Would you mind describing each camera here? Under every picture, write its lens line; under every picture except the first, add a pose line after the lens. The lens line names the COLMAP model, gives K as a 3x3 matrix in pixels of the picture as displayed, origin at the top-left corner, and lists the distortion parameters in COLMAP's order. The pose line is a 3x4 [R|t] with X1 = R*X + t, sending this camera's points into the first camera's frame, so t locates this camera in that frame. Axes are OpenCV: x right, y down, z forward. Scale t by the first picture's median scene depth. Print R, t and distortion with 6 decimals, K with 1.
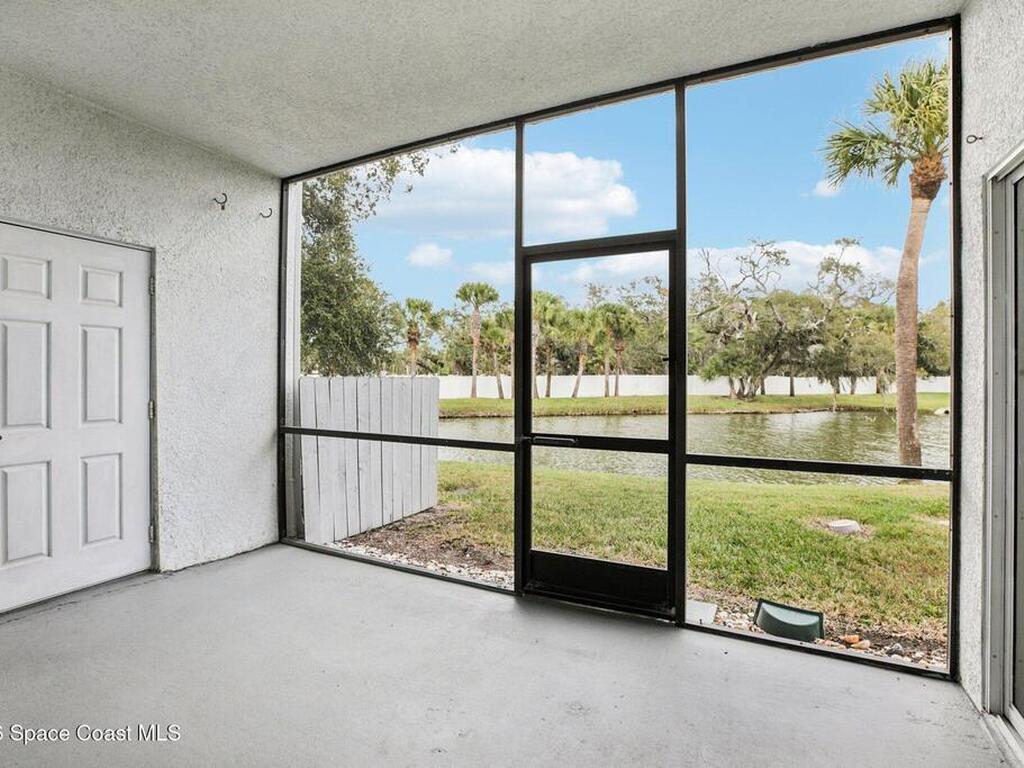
lens RADIAL K [[537.1, 0, 512.0], [0, 537.1, 384.0], [0, 0, 1]] dist [-0.006072, -0.000453]
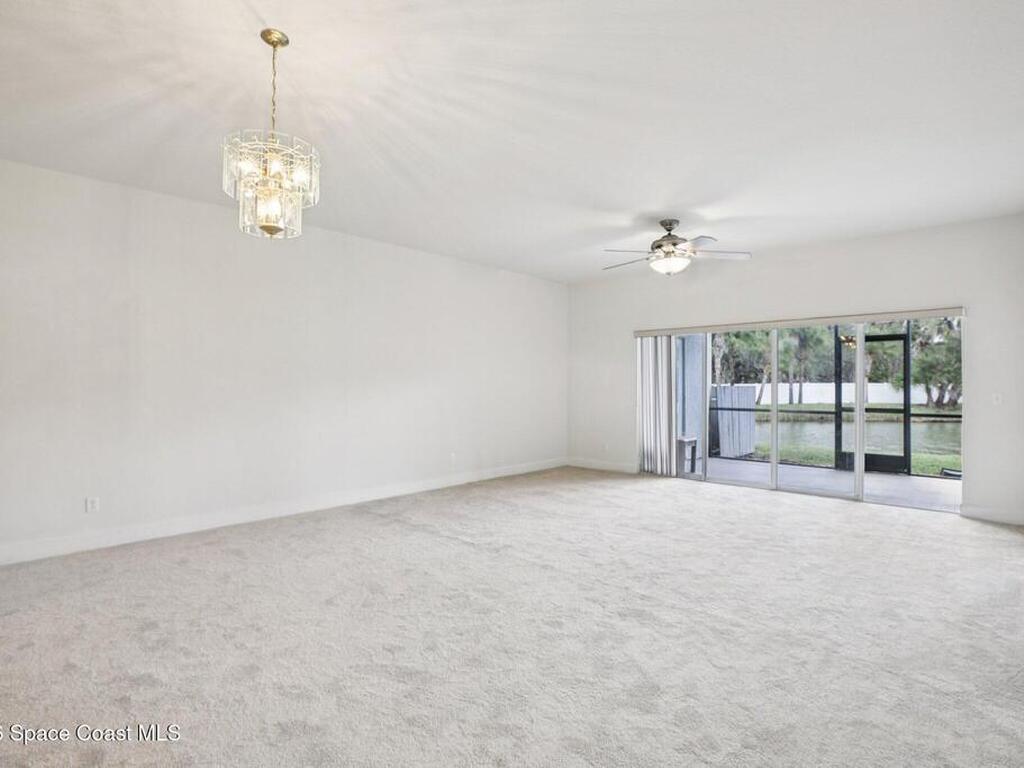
lens RADIAL K [[537.1, 0, 512.0], [0, 537.1, 384.0], [0, 0, 1]] dist [-0.006072, -0.000453]
pose [[0.962738, -0.000274, -0.270437, -0.067350], [-0.003654, 0.999895, -0.014024, 0.001649], [0.270412, 0.014489, 0.962636, -0.164233]]
